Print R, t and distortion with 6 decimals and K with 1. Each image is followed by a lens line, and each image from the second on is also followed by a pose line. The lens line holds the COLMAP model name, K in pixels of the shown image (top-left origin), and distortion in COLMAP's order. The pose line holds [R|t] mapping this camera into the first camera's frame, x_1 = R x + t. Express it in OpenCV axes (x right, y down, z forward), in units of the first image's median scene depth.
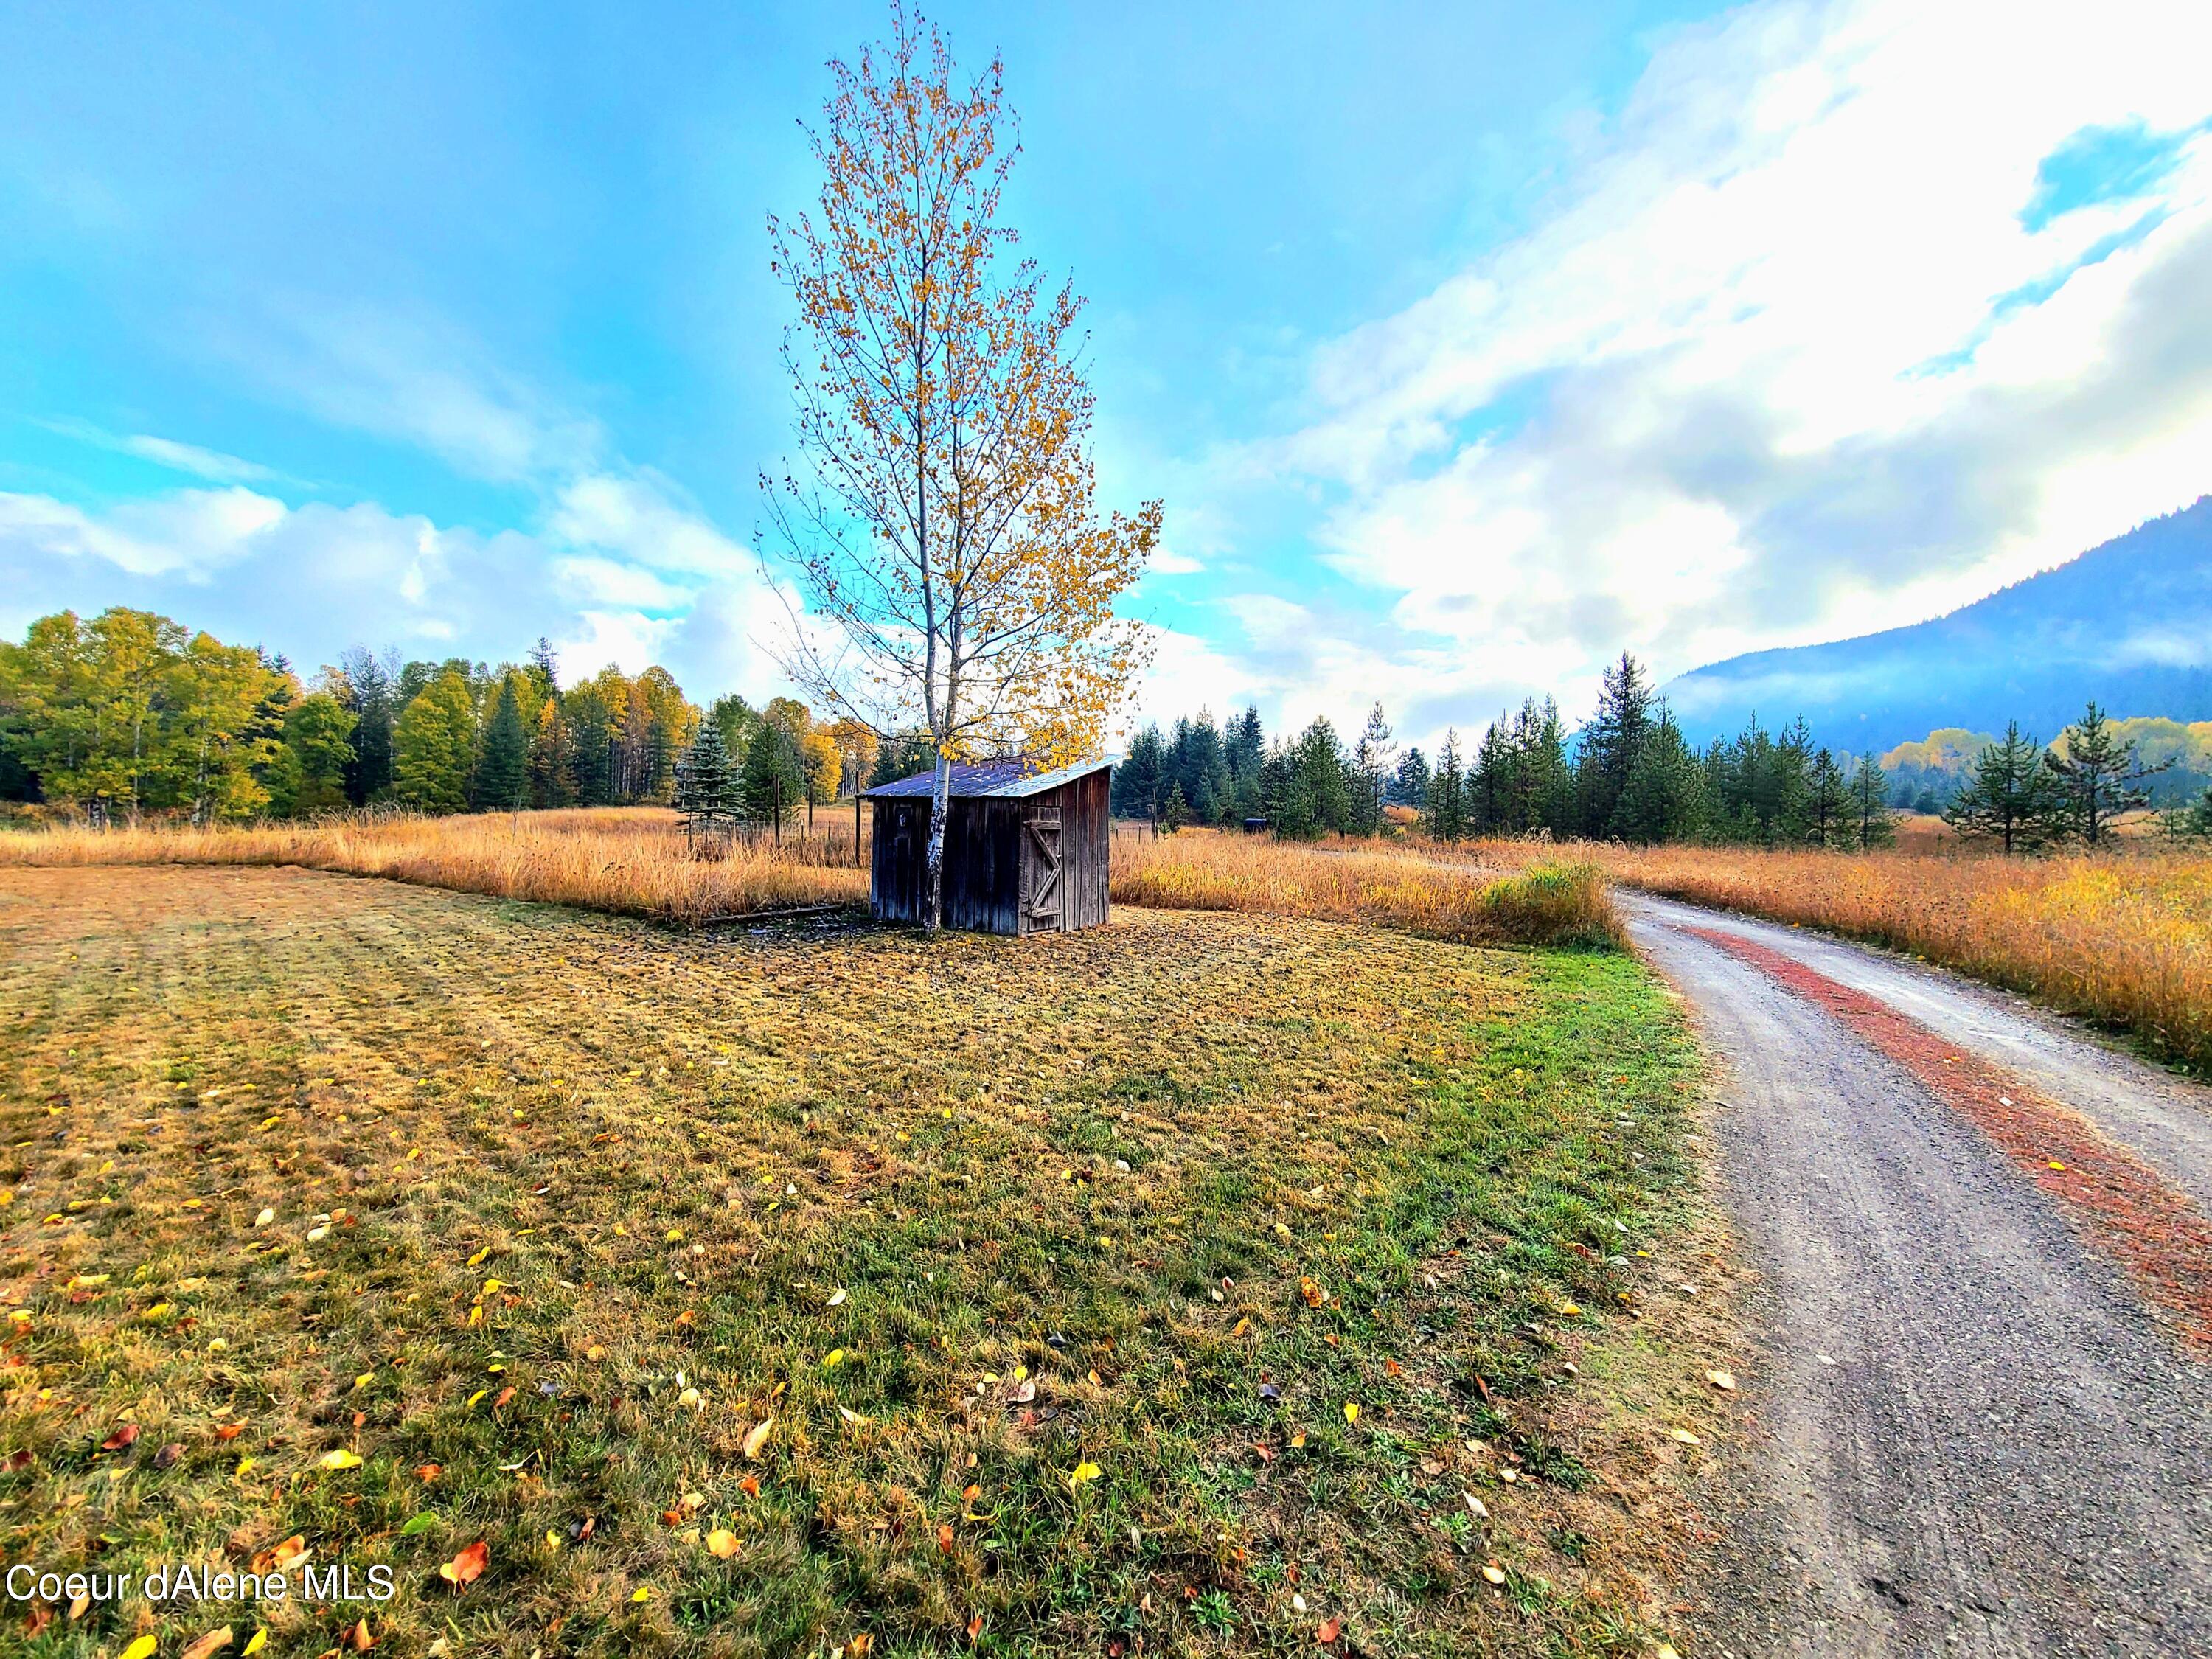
lens RADIAL K [[900.6, 0, 1104.3], [0, 900.6, 833.1], [0, 0, 1]] dist [-0.001148, 0.000649]
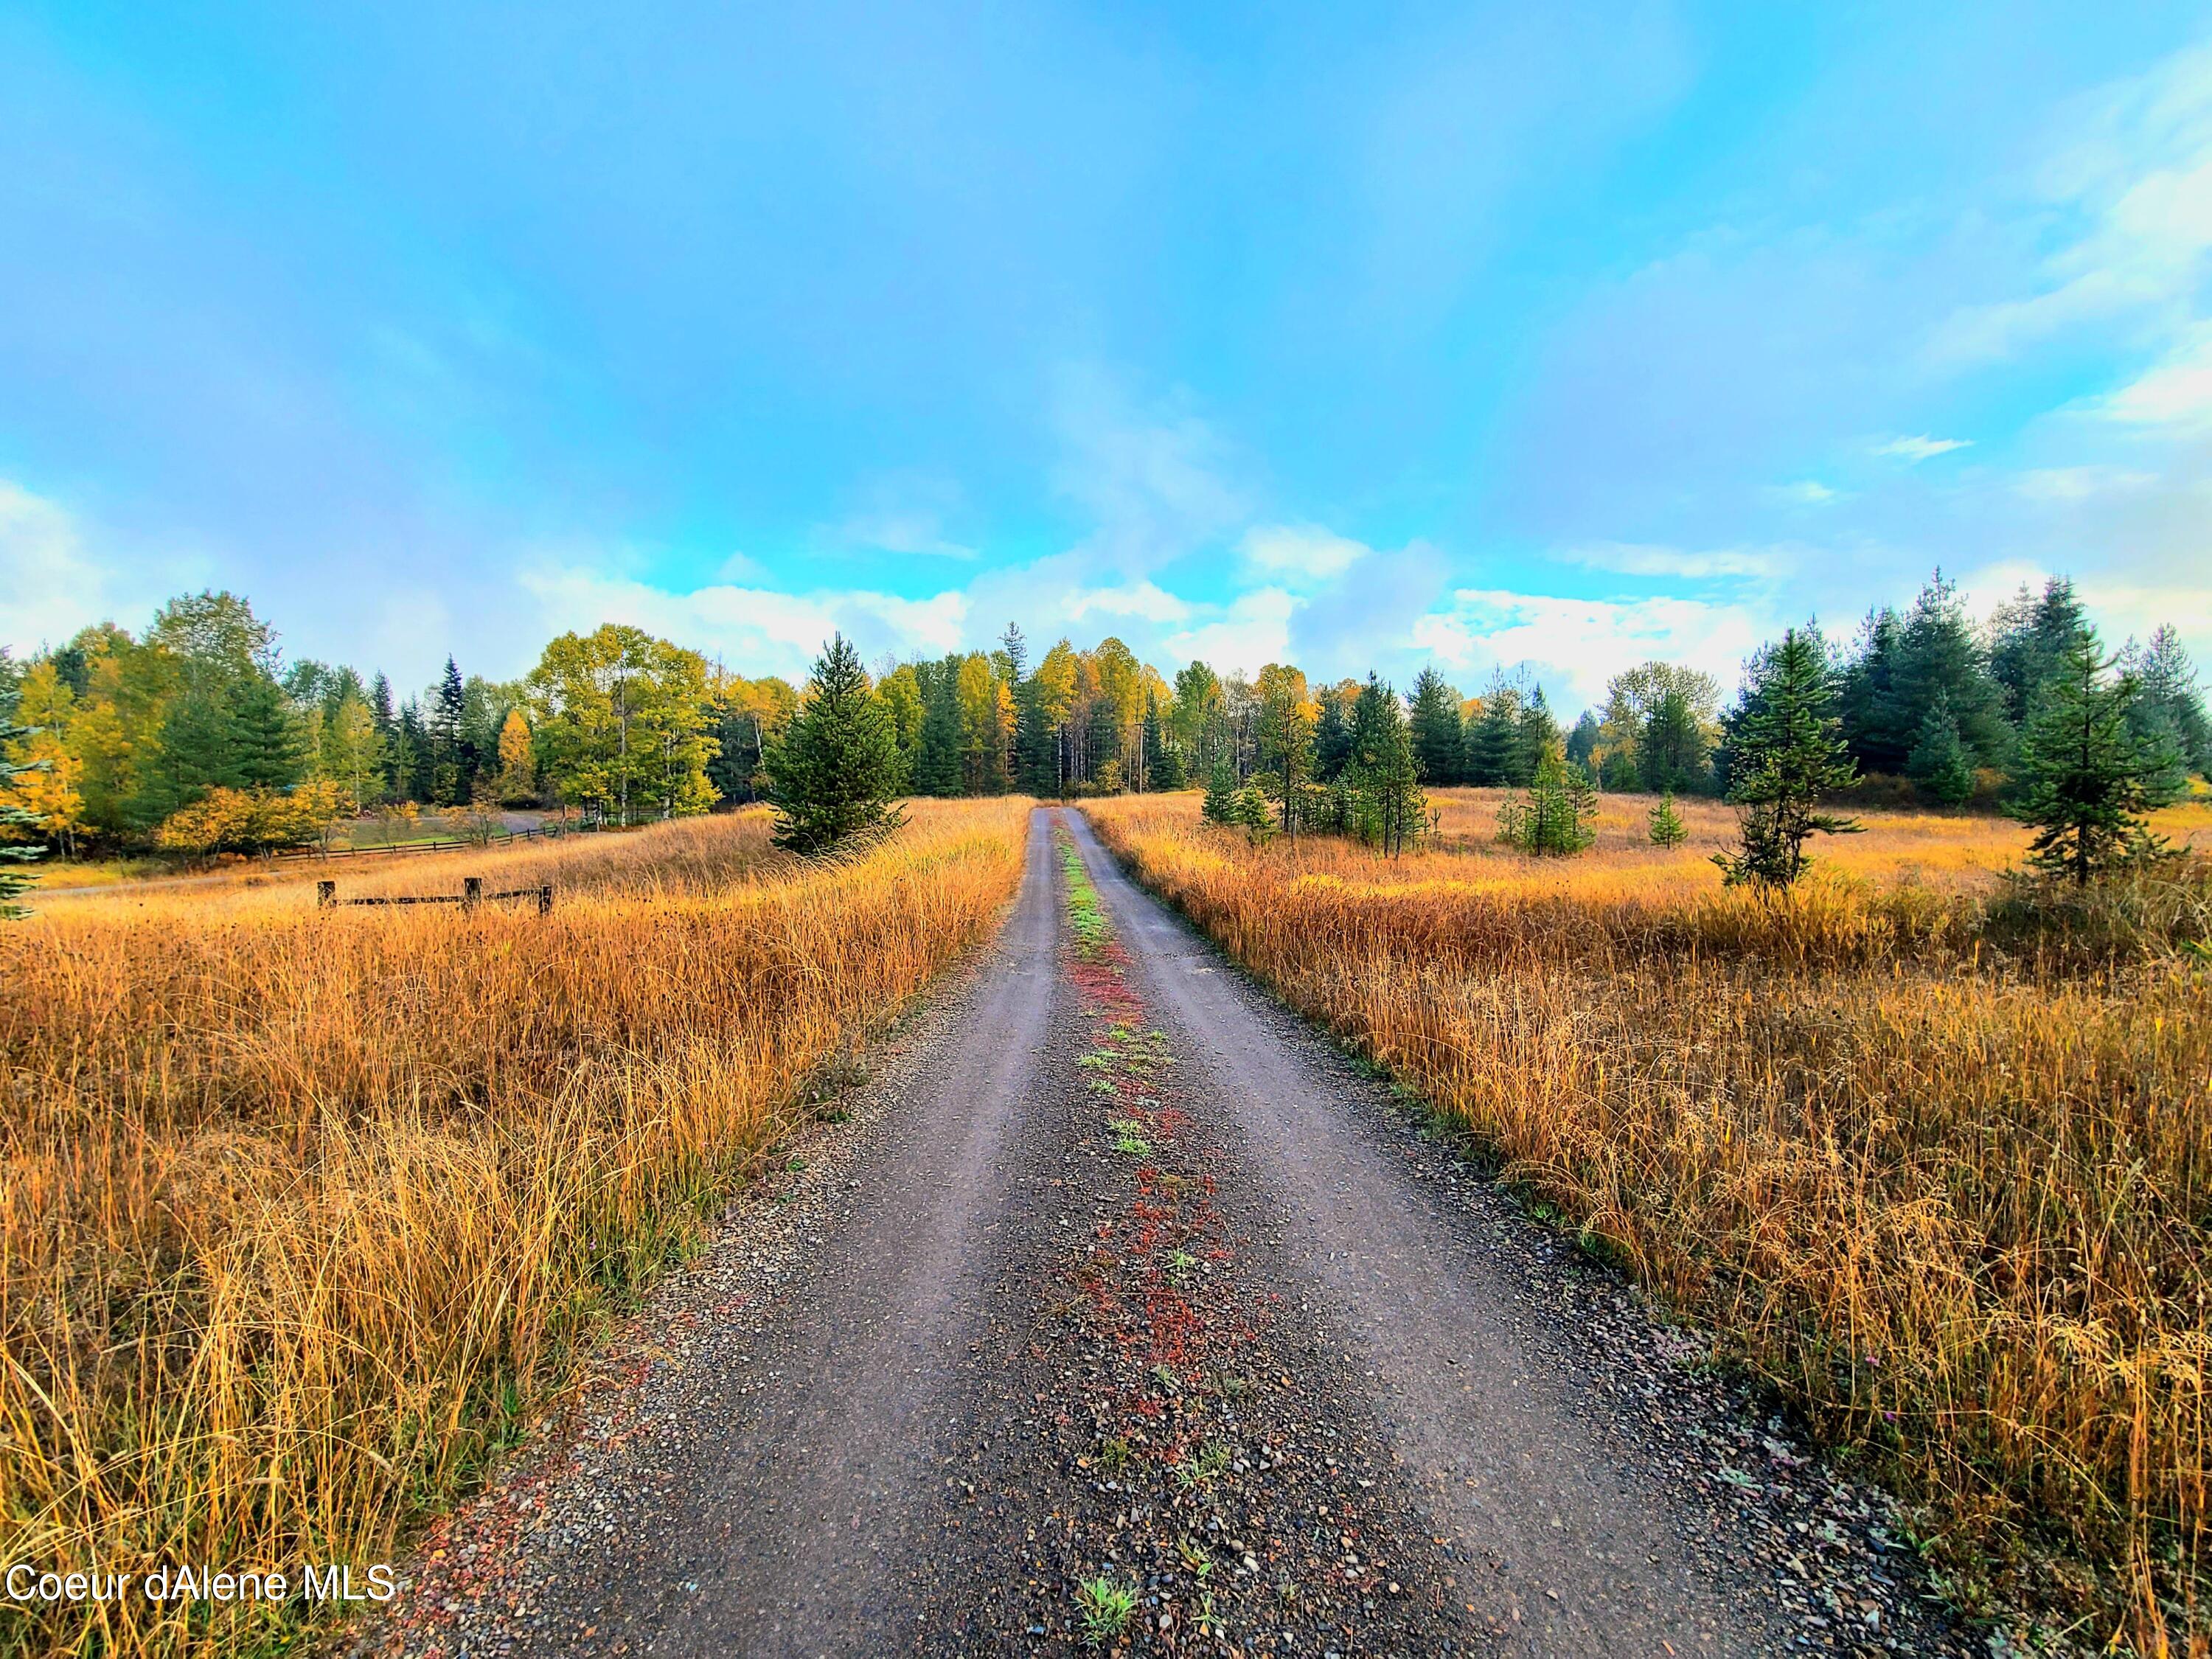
lens RADIAL K [[900.6, 0, 1114.5], [0, 900.6, 823.1], [0, 0, 1]] dist [-0.001148, 0.000649]
pose [[0.810540, -0.000694, -0.585682, 0.029365], [0.005285, 0.999967, 0.006129, -0.006695], [0.585659, -0.008064, 0.810518, 0.288021]]
